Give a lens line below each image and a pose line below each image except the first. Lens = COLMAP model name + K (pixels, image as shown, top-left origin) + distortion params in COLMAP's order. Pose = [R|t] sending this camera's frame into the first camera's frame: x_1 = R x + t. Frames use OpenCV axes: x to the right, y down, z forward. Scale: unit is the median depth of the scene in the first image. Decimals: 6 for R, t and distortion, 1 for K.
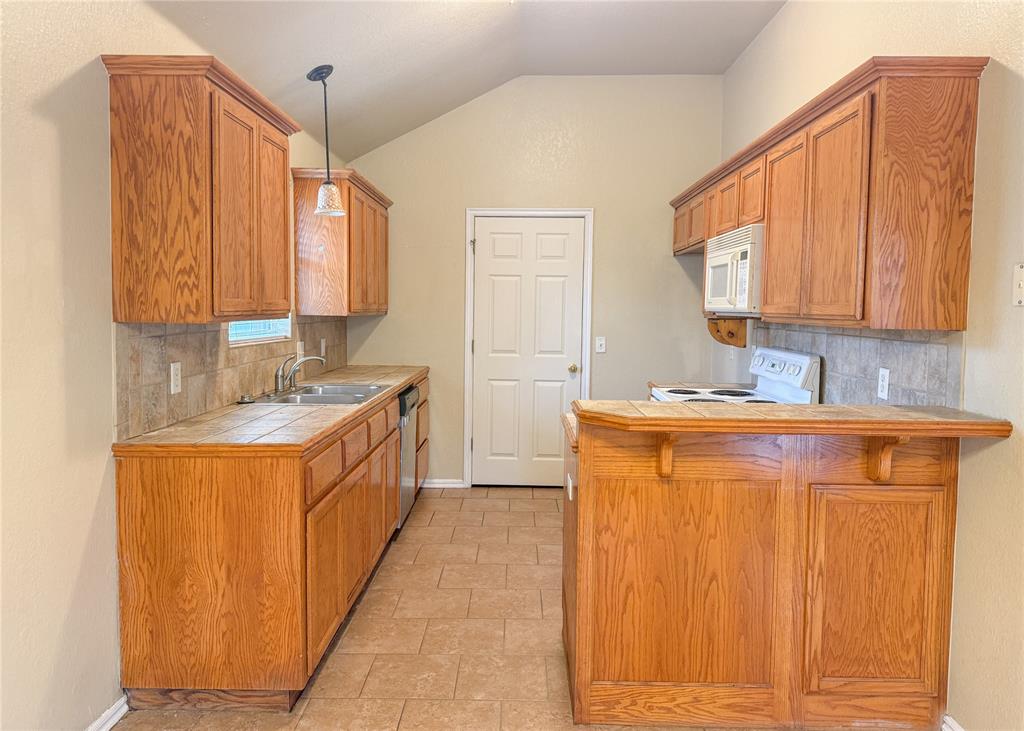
lens RADIAL K [[730.9, 0, 510.0], [0, 730.9, 350.1], [0, 0, 1]] dist [0.132334, -0.195200]
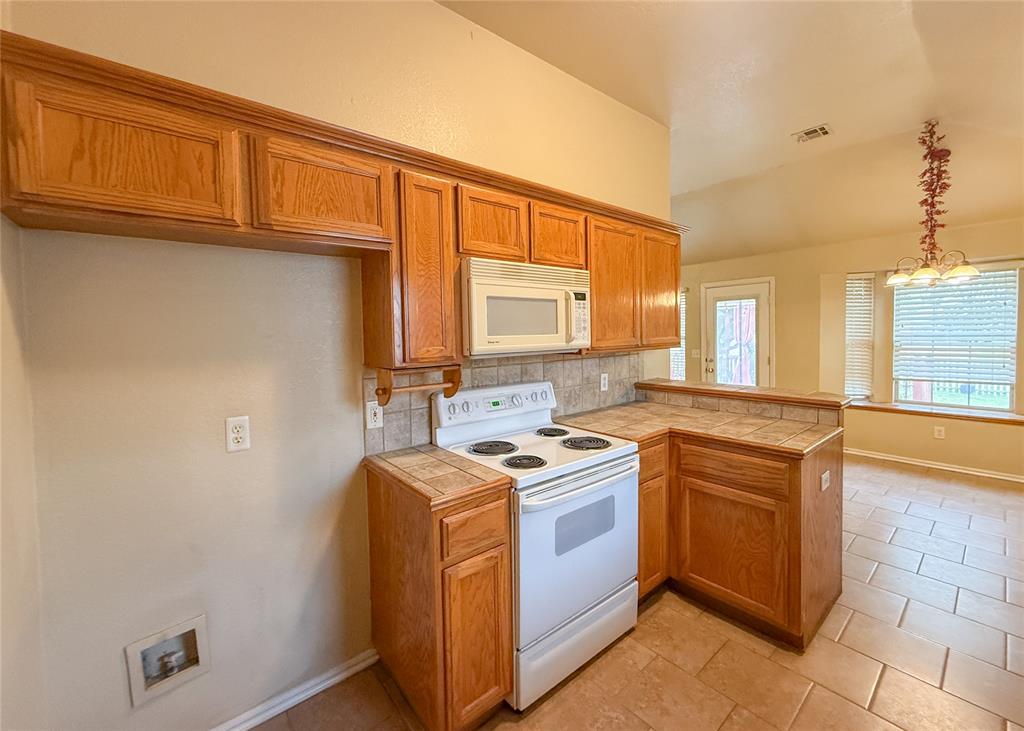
lens RADIAL K [[417.4, 0, 509.8], [0, 417.4, 345.8], [0, 0, 1]] dist [-0.001080, 0.000186]
pose [[-0.650904, -0.027366, 0.758667, -0.070766], [0.055547, 0.994955, 0.083546, -0.093550], [-0.757125, 0.096522, -0.646100, 1.231622]]
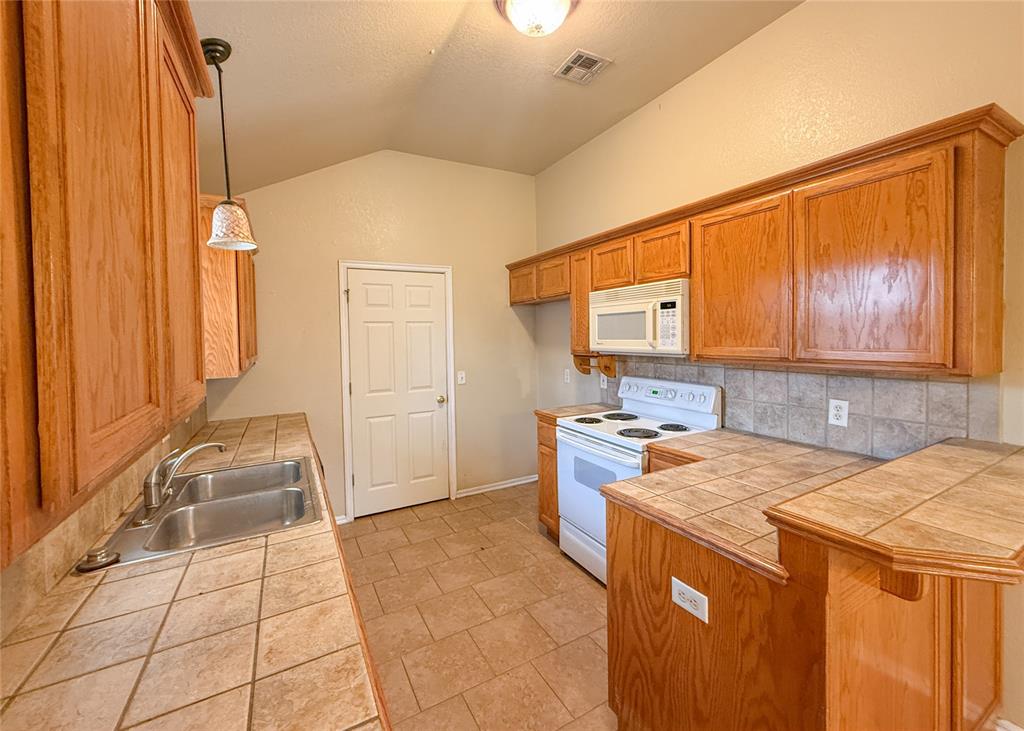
lens RADIAL K [[417.4, 0, 509.8], [0, 417.4, 345.8], [0, 0, 1]] dist [-0.001080, 0.000186]
pose [[0.868924, -0.043798, 0.493003, -0.190693], [0.060553, 0.998002, -0.018063, -0.055999], [-0.491227, 0.045548, 0.869840, 0.460286]]
